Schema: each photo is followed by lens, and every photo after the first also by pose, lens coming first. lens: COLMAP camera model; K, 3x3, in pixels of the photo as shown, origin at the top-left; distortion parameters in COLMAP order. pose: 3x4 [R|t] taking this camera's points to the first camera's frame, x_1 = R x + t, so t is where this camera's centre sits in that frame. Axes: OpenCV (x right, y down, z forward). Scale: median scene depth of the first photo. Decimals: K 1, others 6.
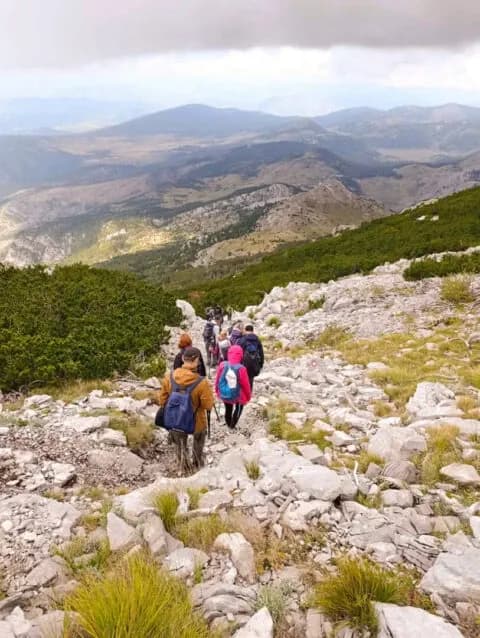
lens RADIAL K [[445.4, 0, 243.0], [0, 445.4, 323.2], [0, 0, 1]] dist [0.012045, -0.001605]
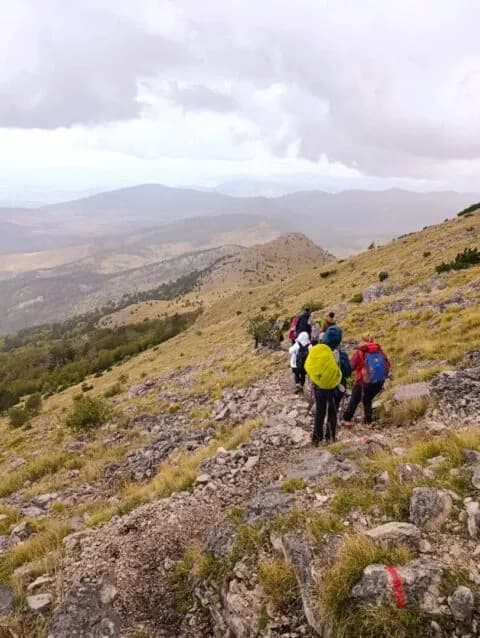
lens RADIAL K [[445.4, 0, 240.5], [0, 445.4, 320.2], [0, 0, 1]] dist [0.012045, -0.001605]
pose [[0.996478, -0.000782, 0.083854, 0.025037], [0.015350, 0.984762, -0.173229, -0.020722], [-0.082441, 0.173906, 0.981305, 0.175474]]
